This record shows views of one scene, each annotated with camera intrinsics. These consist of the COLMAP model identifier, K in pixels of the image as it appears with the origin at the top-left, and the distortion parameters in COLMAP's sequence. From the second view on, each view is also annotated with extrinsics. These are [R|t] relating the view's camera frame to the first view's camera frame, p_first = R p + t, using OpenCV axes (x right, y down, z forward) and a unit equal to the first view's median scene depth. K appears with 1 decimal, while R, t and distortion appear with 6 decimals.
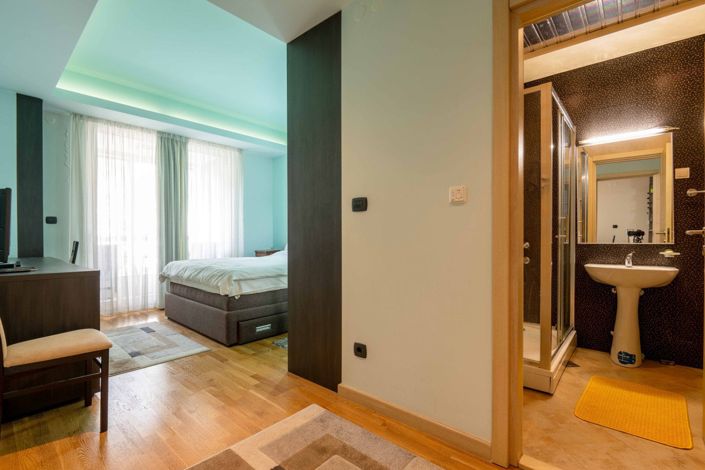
lens RADIAL K [[325.8, 0, 356.5], [0, 325.8, 236.2], [0, 0, 1]] dist [-0.005302, 0.000128]
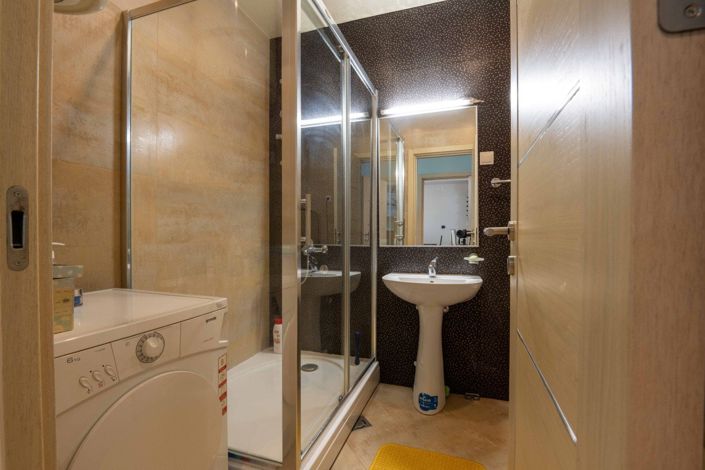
lens RADIAL K [[325.8, 0, 349.7], [0, 325.8, 235.0], [0, 0, 1]] dist [-0.005302, 0.000128]
pose [[0.929025, 0.001911, 0.370012, 0.383393], [-0.001510, 0.999998, -0.001375, -0.003054], [-0.370014, 0.000719, 0.929026, 0.368600]]
